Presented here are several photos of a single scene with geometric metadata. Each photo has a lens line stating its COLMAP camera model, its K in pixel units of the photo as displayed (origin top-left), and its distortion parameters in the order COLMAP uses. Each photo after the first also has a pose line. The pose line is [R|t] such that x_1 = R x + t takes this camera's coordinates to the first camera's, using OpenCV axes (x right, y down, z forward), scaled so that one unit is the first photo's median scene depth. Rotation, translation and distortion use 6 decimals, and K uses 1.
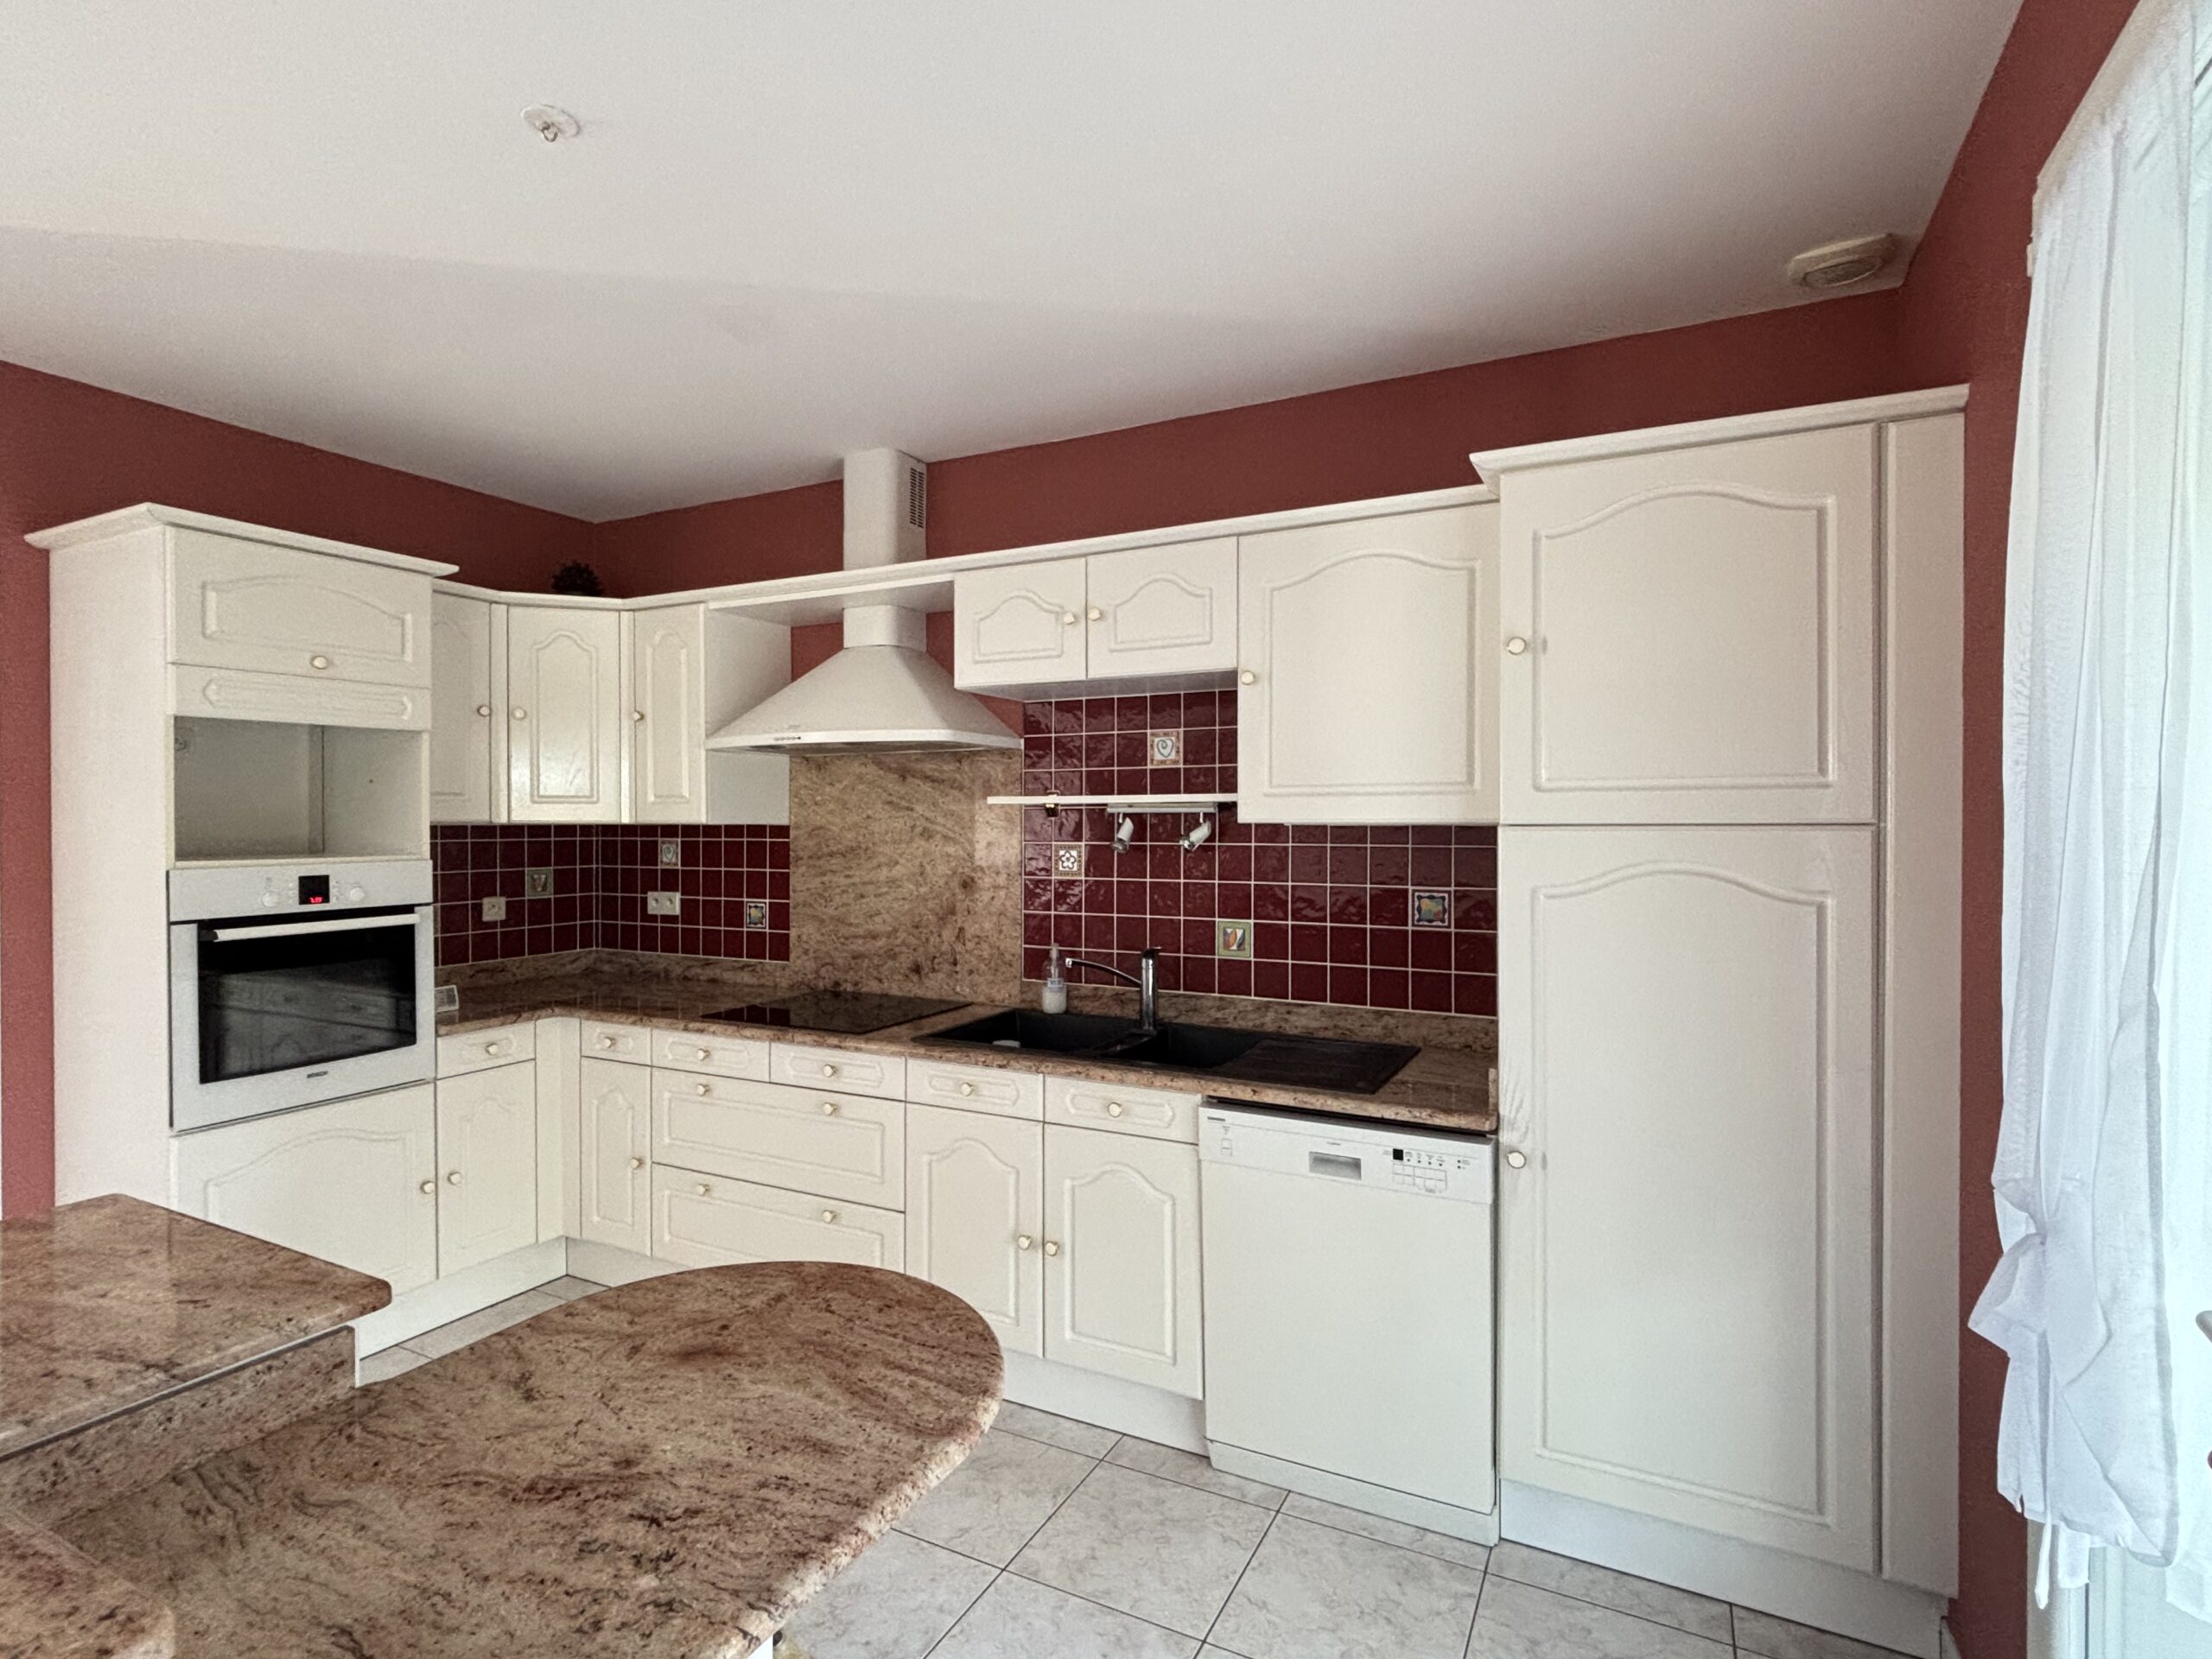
lens RADIAL K [[1090.5, 0, 1108.7], [0, 1090.5, 831.9], [0, 0, 1]] dist [0.001306, 0.000016]
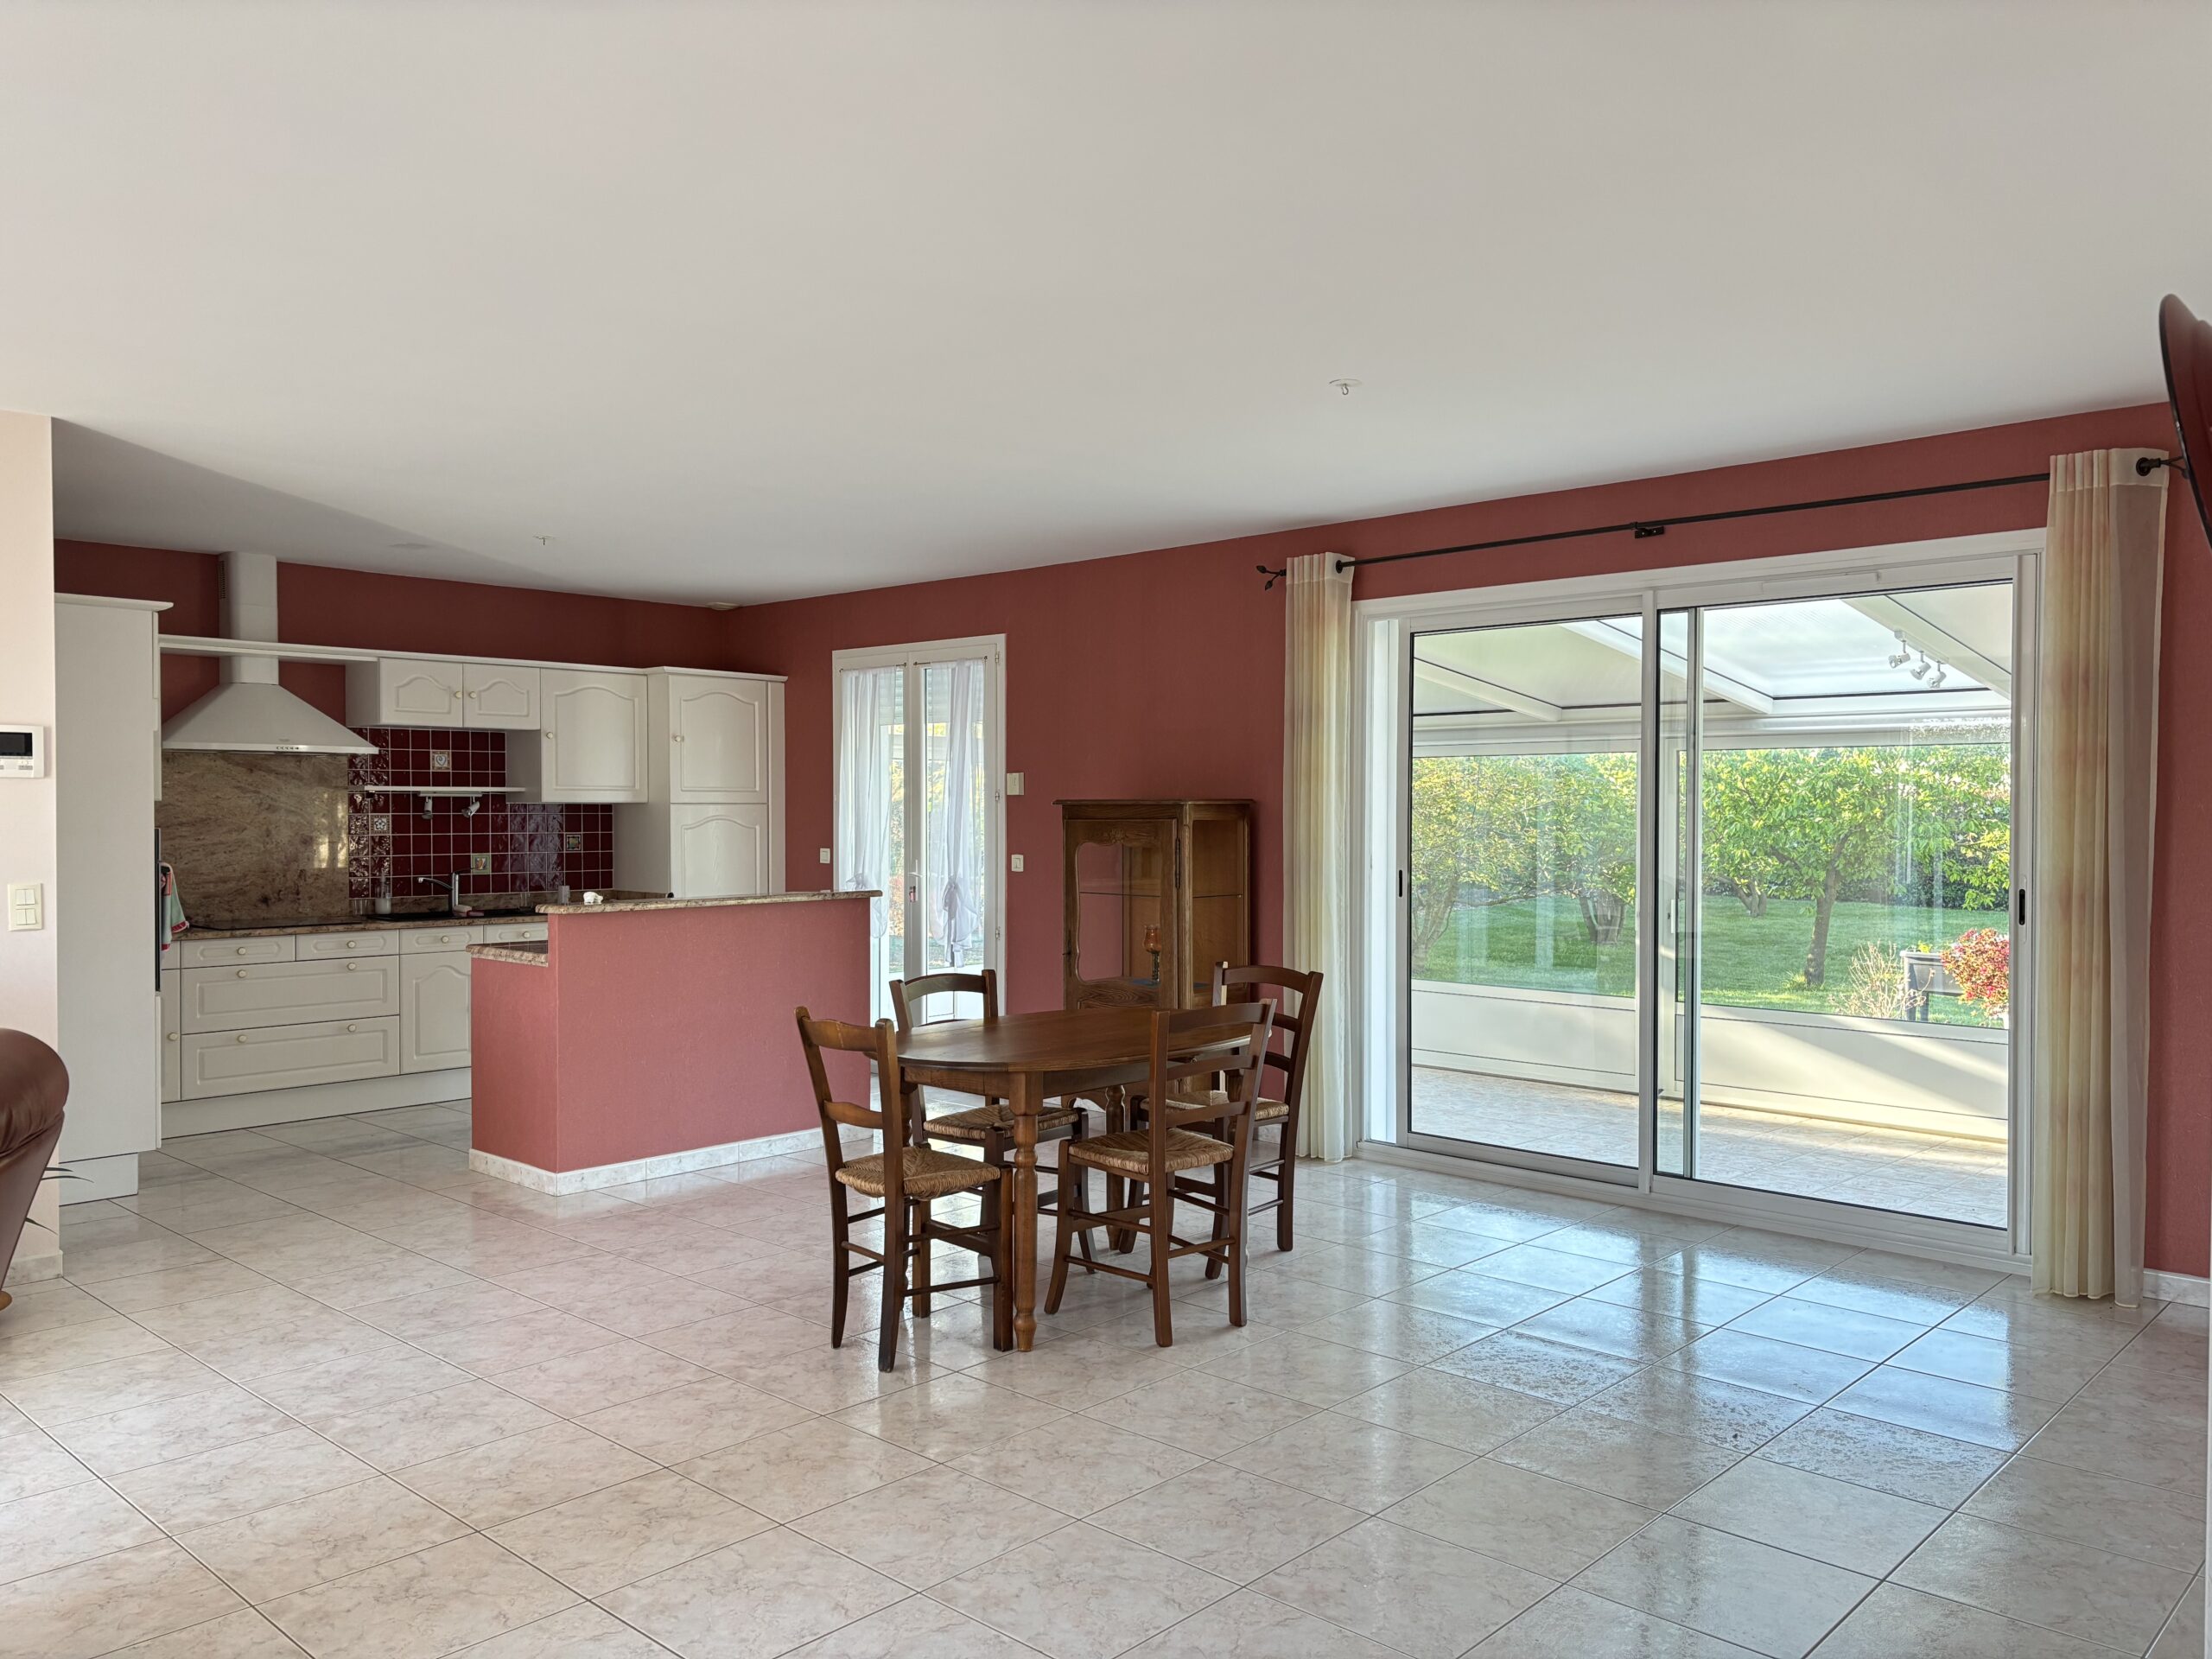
lens RADIAL K [[1675.1, 0, 1107.7], [0, 1675.1, 828.8], [0, 0, 1]] dist [-0.000273, -0.000189]
pose [[0.281489, -0.010838, 0.959503, -2.207934], [0.006958, 0.999933, 0.009253, 0.016967], [-0.959539, 0.004072, 0.281545, -0.806454]]
